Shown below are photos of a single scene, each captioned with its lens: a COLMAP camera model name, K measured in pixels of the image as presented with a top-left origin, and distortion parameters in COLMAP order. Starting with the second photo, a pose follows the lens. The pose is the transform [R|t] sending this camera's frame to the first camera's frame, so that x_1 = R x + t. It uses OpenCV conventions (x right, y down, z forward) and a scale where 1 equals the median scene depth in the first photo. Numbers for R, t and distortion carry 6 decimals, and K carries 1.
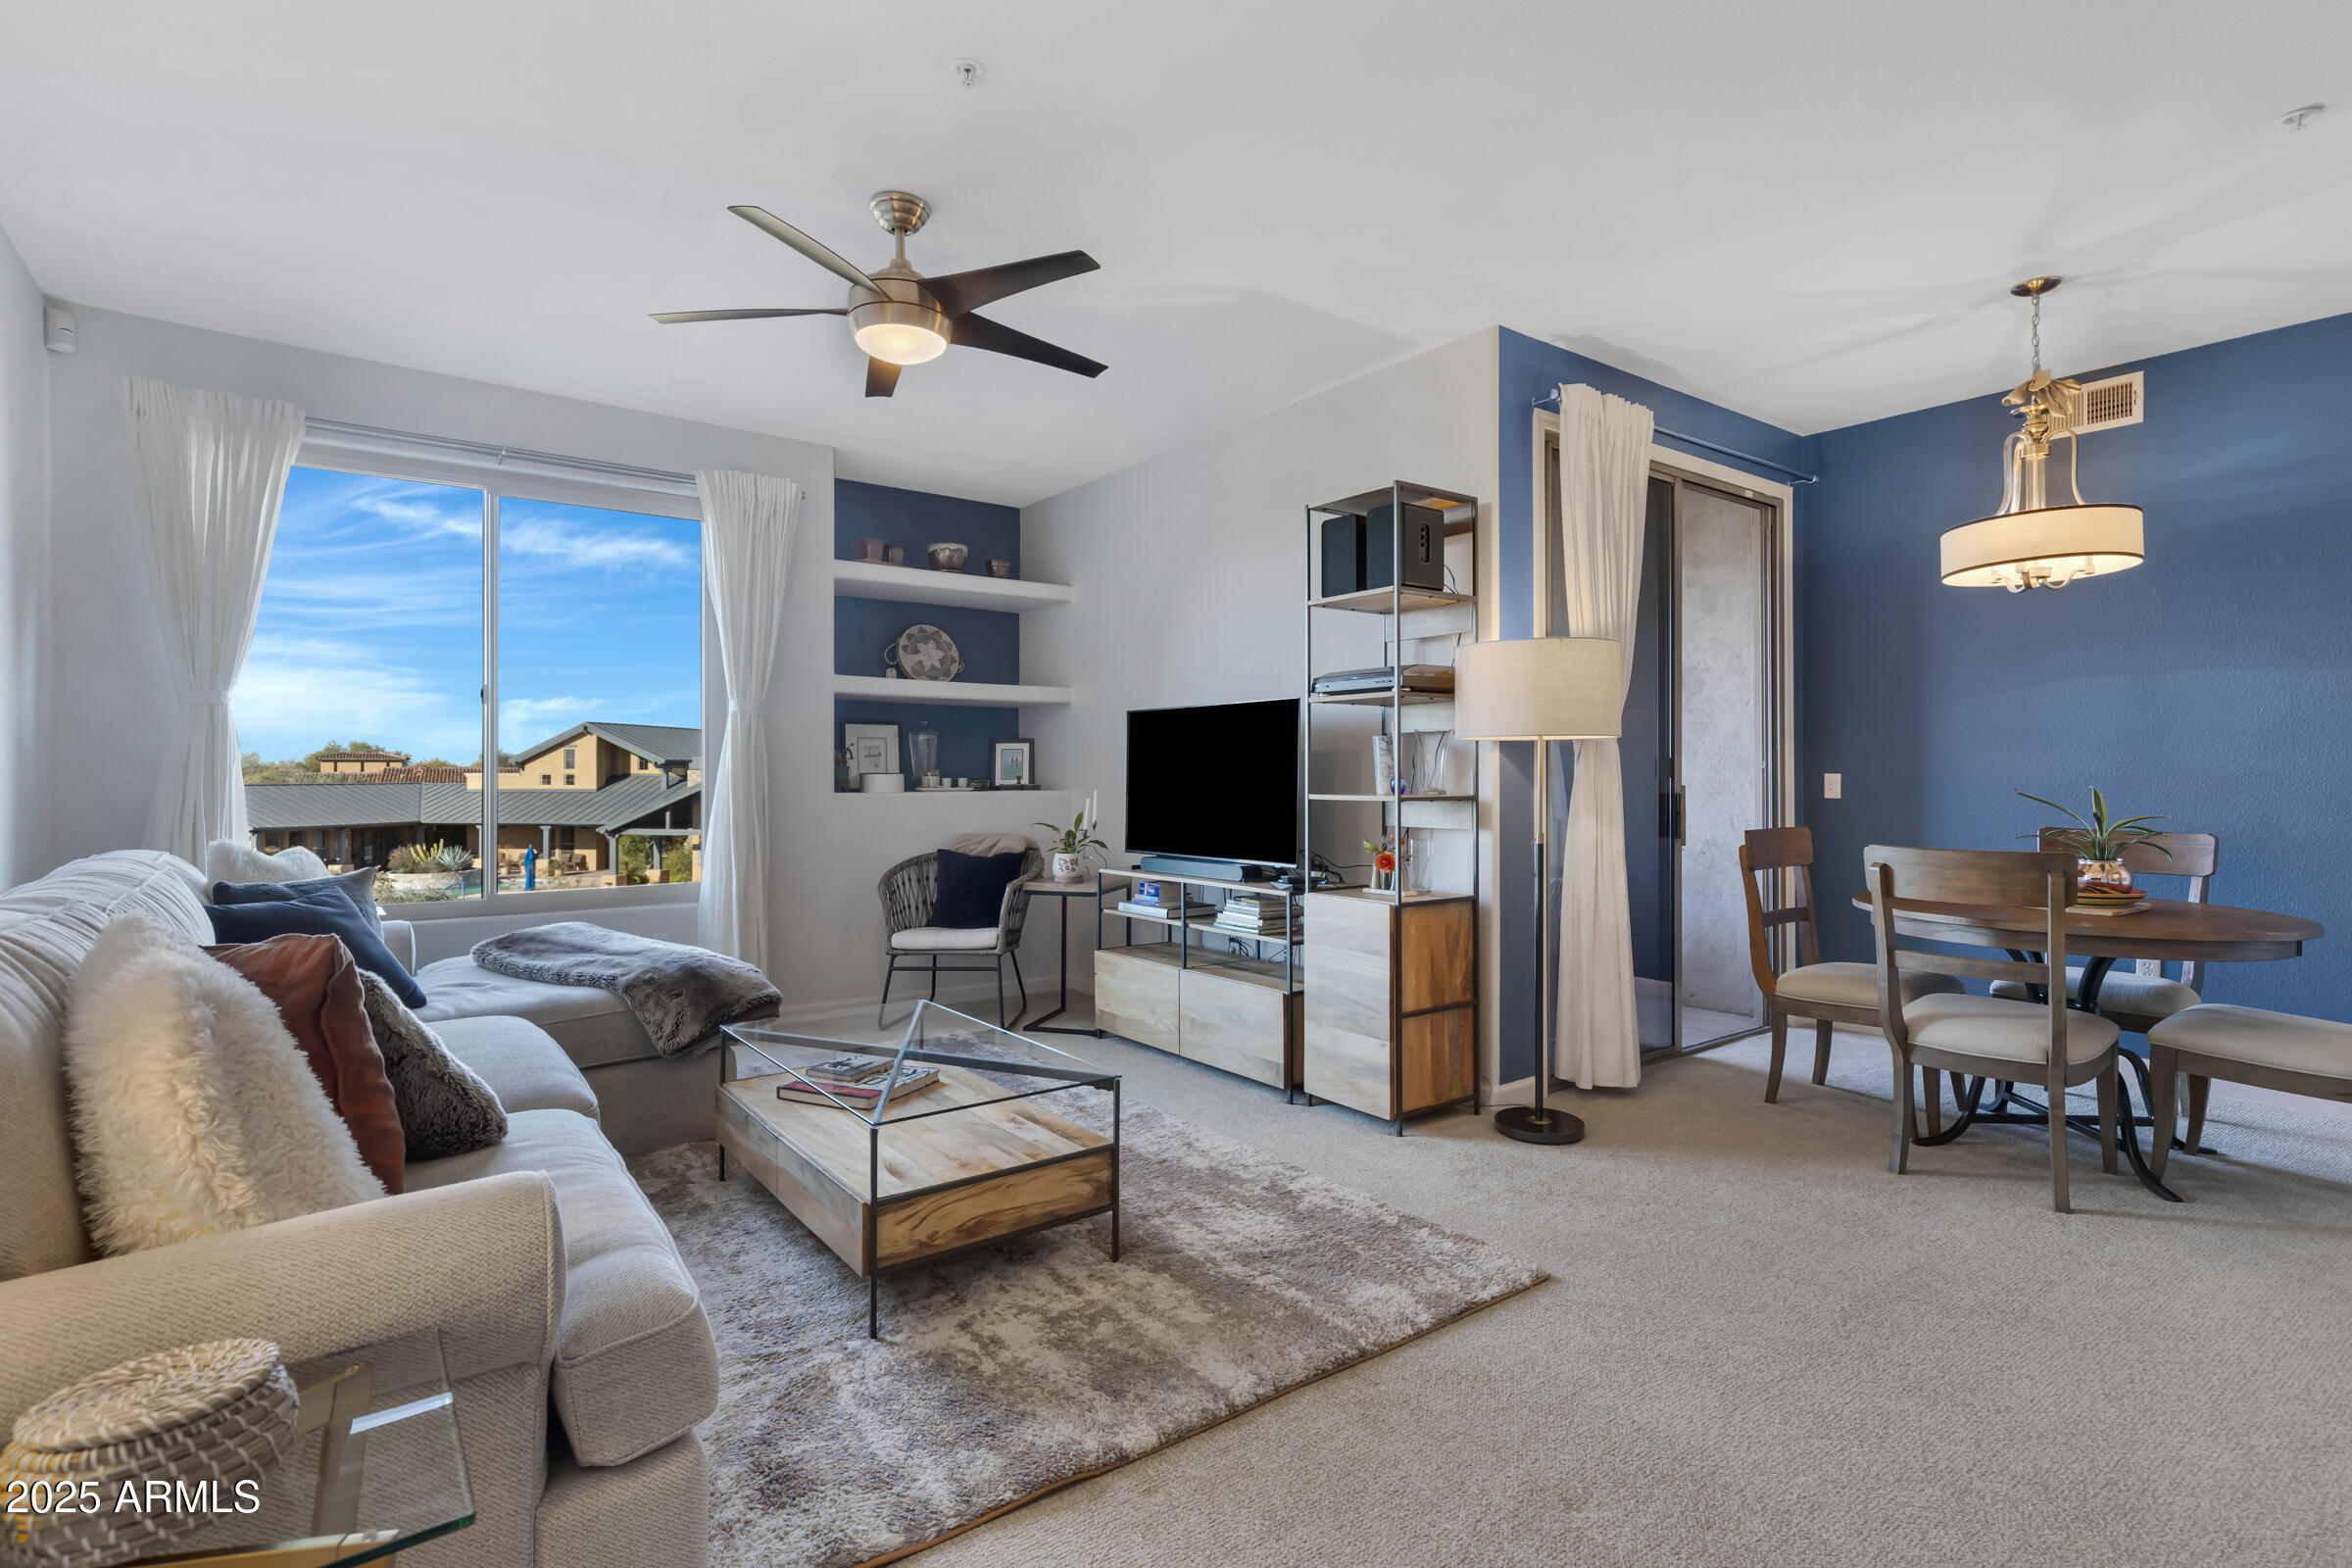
lens RADIAL K [[1174.2, 0, 1170.1], [0, 1174.2, 755.4], [0, 0, 1]] dist [0.009151, -0.001104]
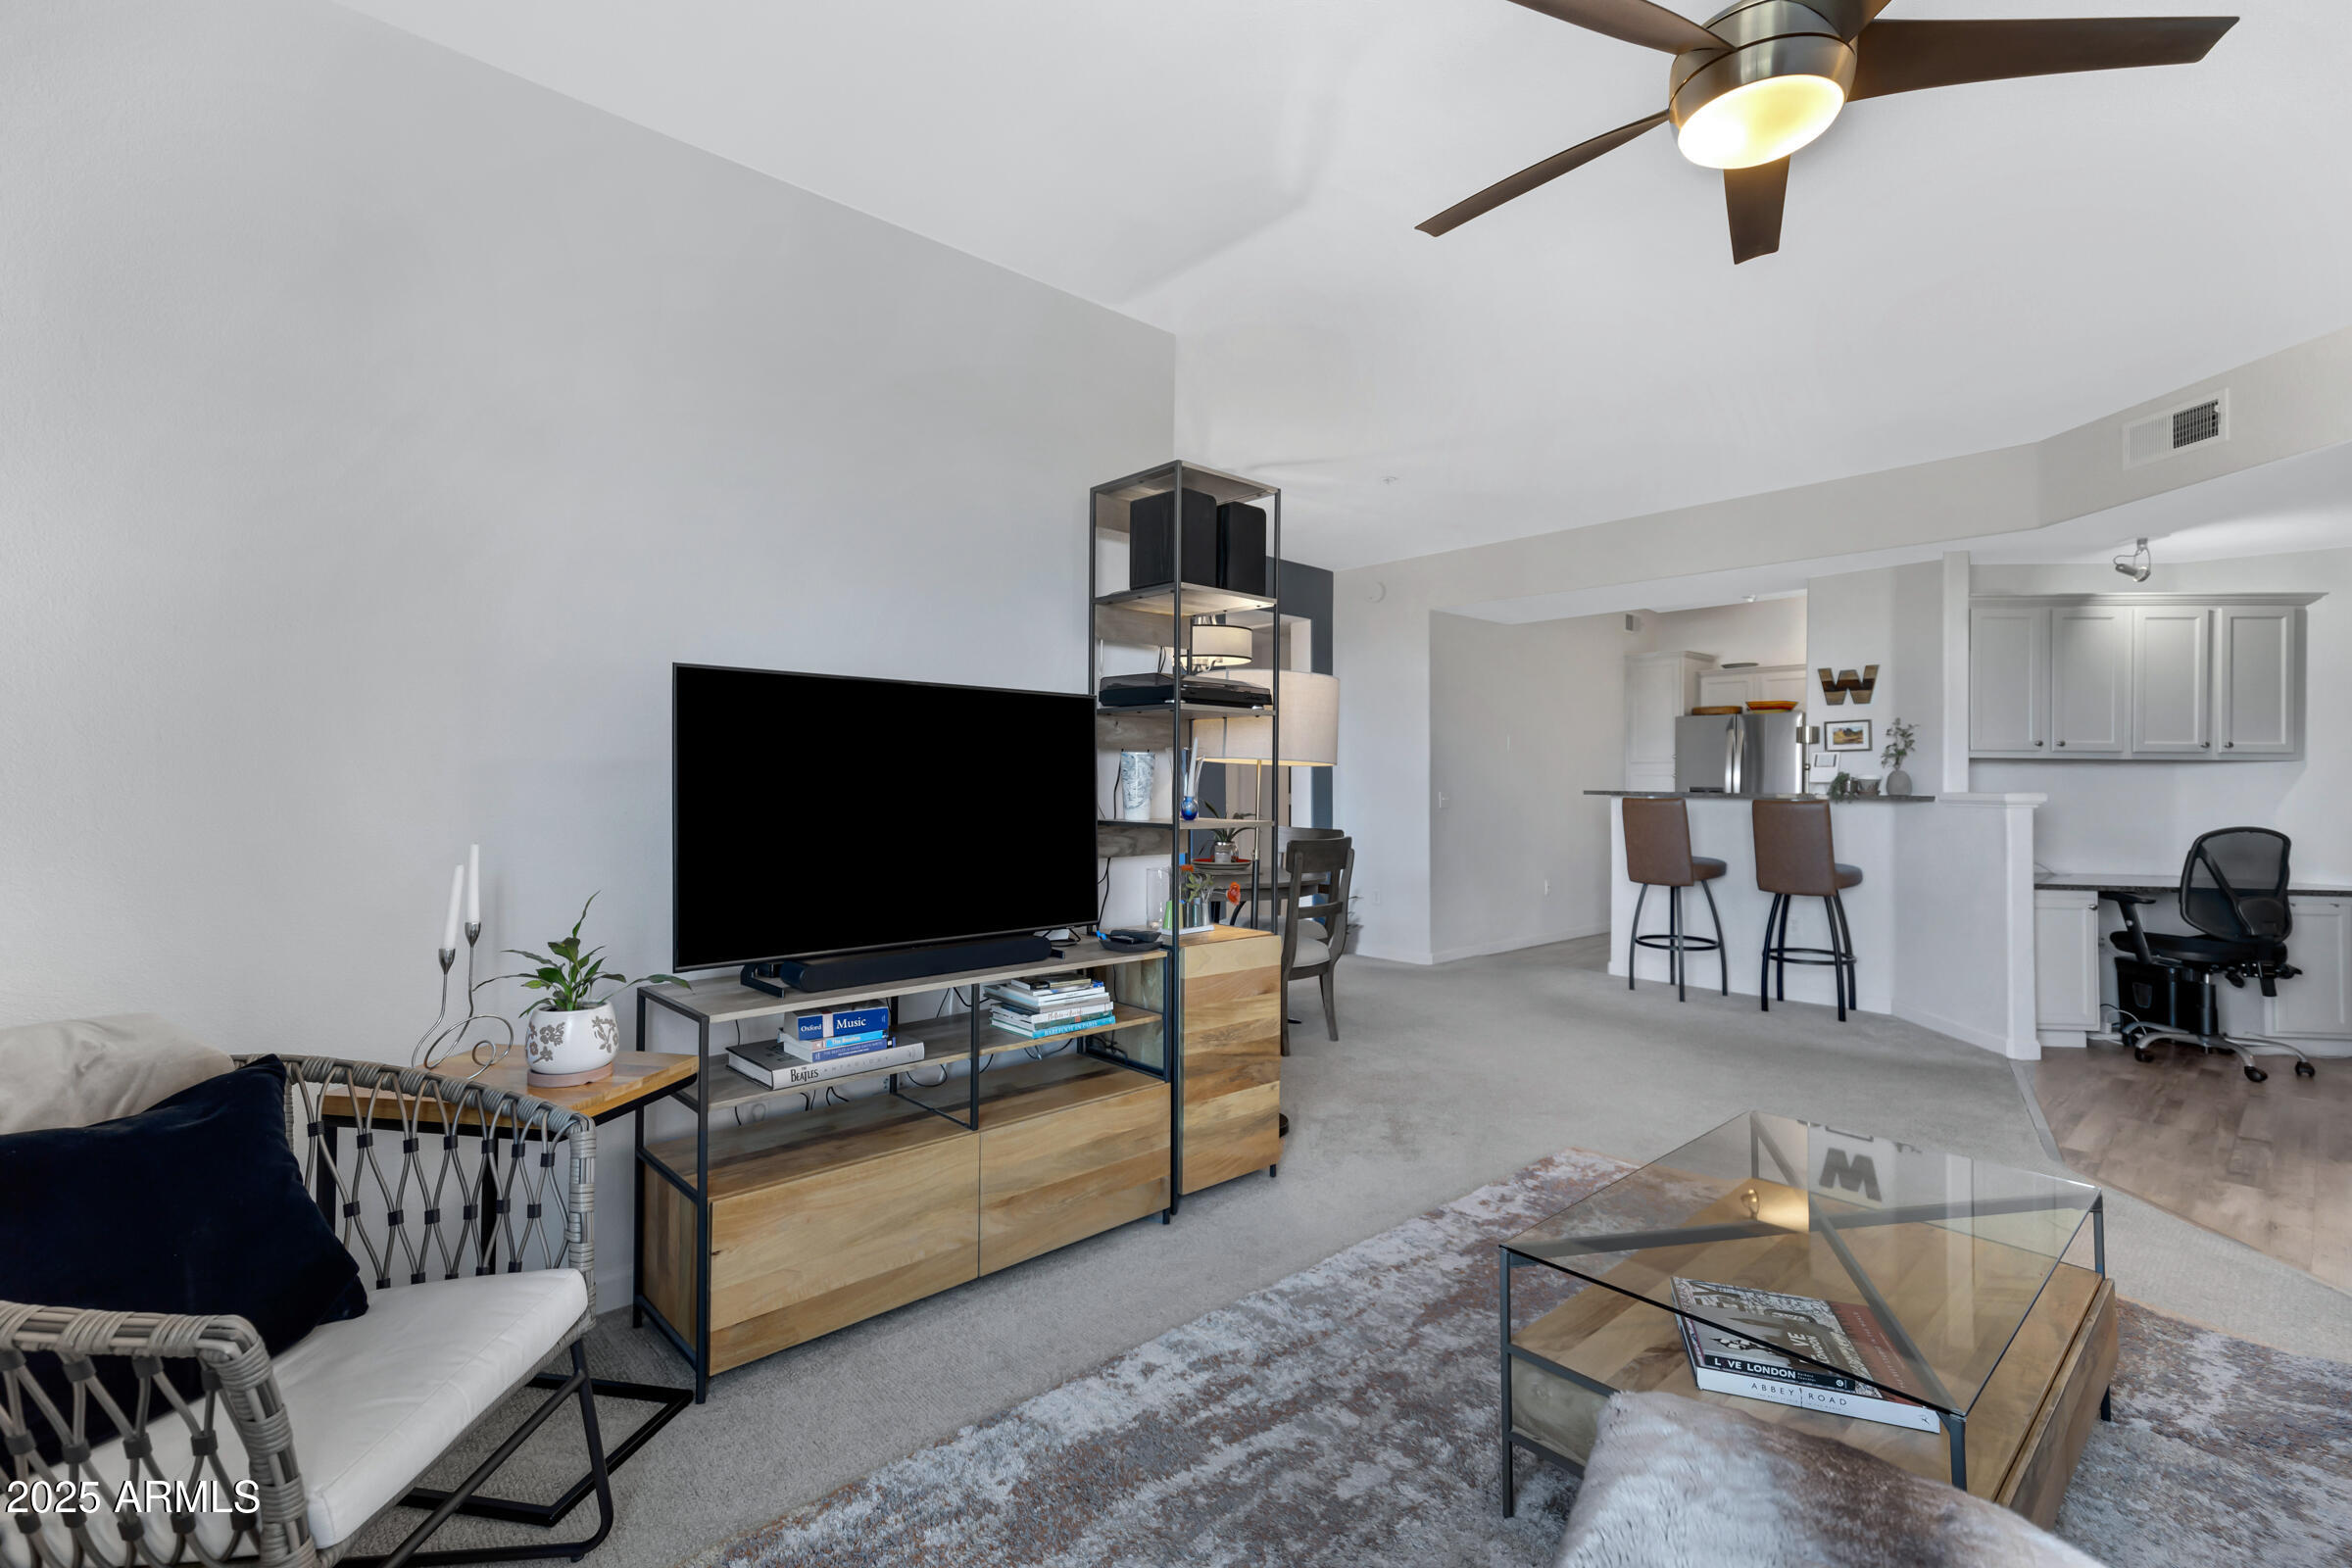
lens RADIAL K [[1019.5, 0, 1174.4], [0, 1019.5, 798.4], [0, 0, 1]] dist [-0.000535, 0.000121]
pose [[-0.101465, -0.003510, 0.994833, -0.579244], [-0.016226, 0.999867, 0.001873, 0.014186], [-0.994707, -0.015952, -0.101508, 1.087492]]
